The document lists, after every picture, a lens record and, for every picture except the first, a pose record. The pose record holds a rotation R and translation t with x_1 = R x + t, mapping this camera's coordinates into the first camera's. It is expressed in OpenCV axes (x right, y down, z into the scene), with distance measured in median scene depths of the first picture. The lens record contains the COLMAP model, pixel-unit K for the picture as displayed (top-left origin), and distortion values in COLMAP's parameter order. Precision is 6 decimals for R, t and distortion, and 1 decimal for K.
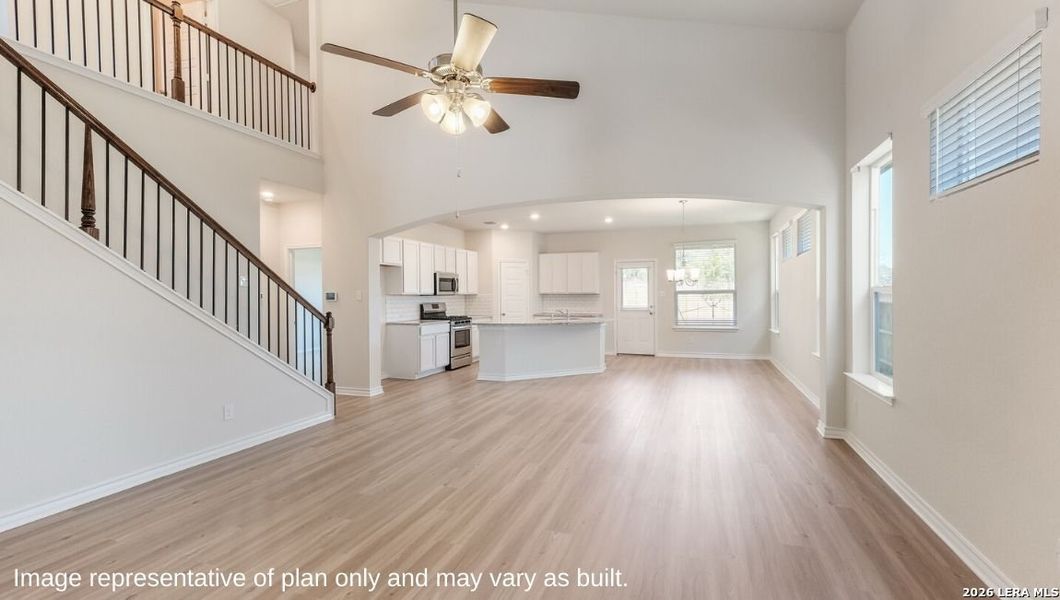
lens RADIAL K [[453.3, 0, 532.6], [0, 453.3, 297.3], [0, 0, 1]] dist [0.016311, 0.000147]
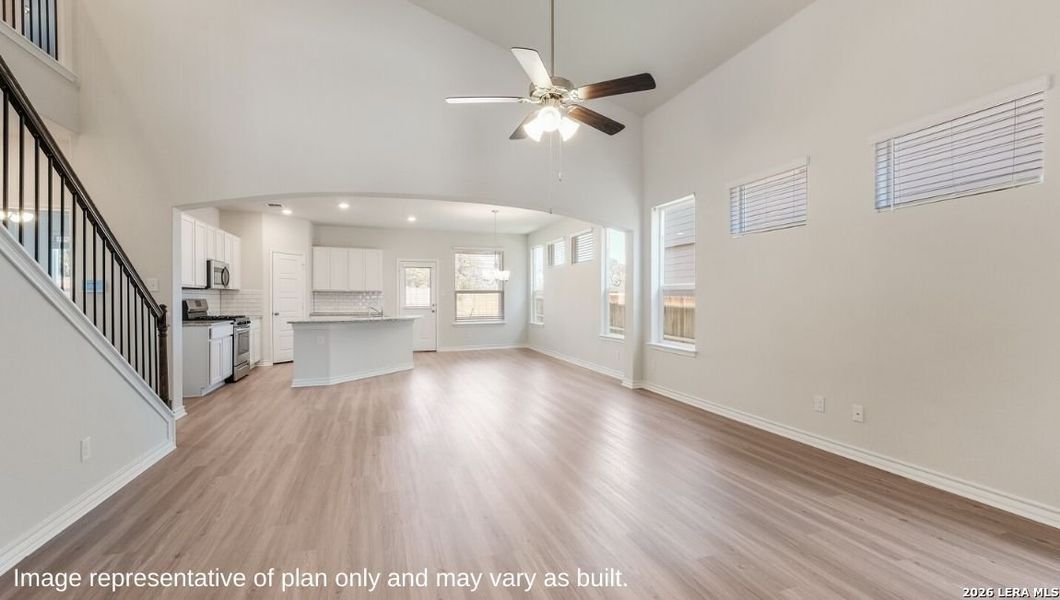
lens RADIAL K [[460.6, 0, 531.3], [0, 460.6, 296.6], [0, 0, 1]] dist [0.002020, 0.000598]
pose [[0.779455, 0.009723, 0.626383, -0.280693], [-0.003244, 0.999929, -0.011484, 0.015747], [-0.626450, 0.006919, 0.779431, 0.027924]]
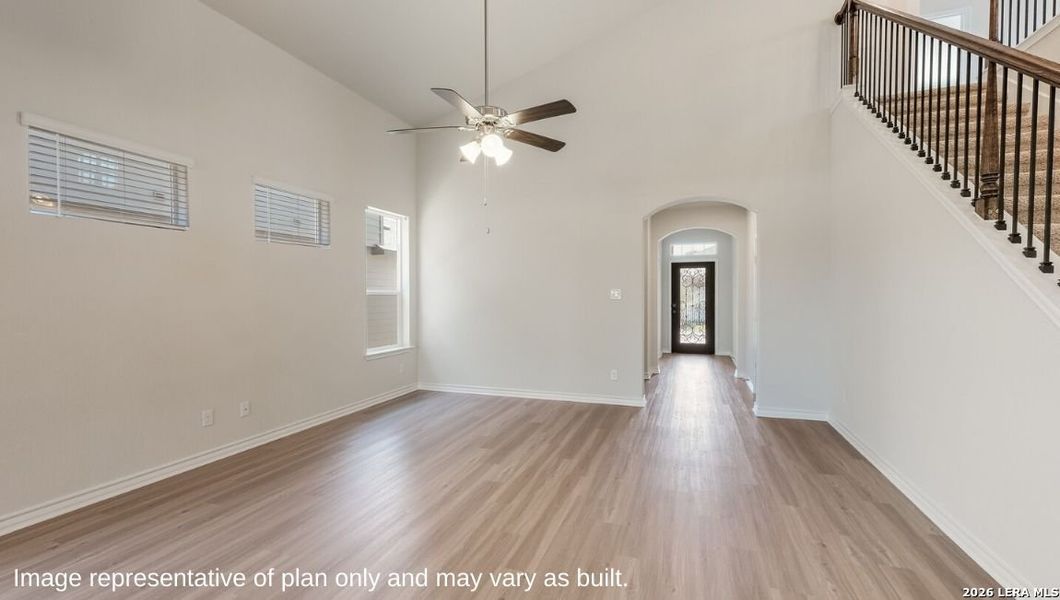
lens RADIAL K [[455.4, 0, 530.0], [0, 455.4, 300.0], [0, 0, 1]] dist [0.000953, 0.000019]
pose [[-0.999865, 0.012201, -0.011038, -0.078145], [0.012047, 0.999831, 0.013878, -0.002127], [0.011205, 0.013743, -0.999843, 0.662384]]
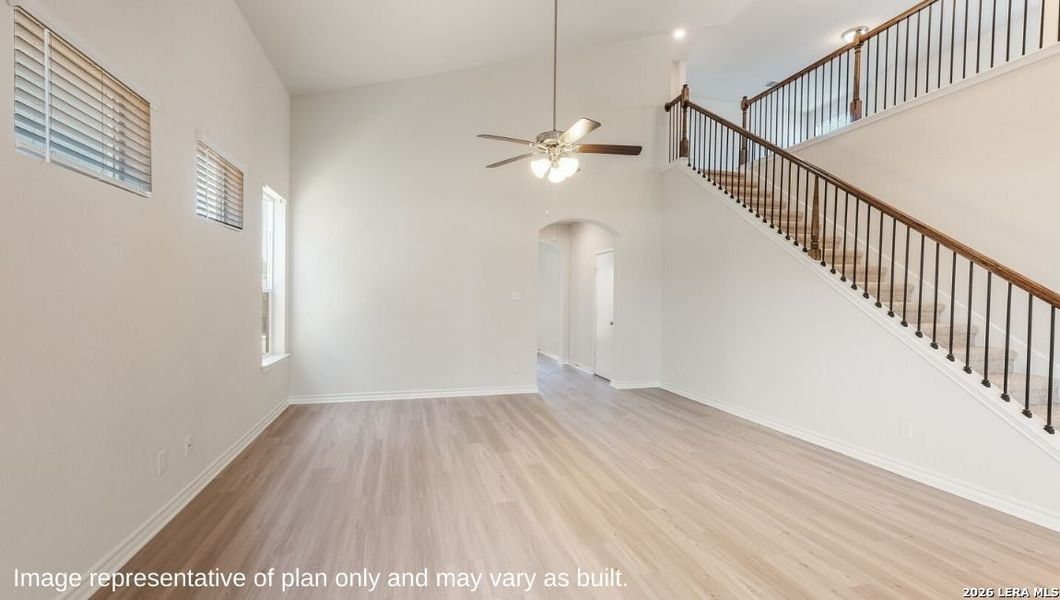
lens RADIAL K [[455.4, 0, 530.0], [0, 455.4, 300.0], [0, 0, 1]] dist [0.000953, 0.000019]
pose [[-0.812750, 0.002983, -0.582604, 0.214057], [-0.006593, 0.999876, 0.014317, -0.003945], [0.582575, 0.015477, -0.812630, 0.620893]]
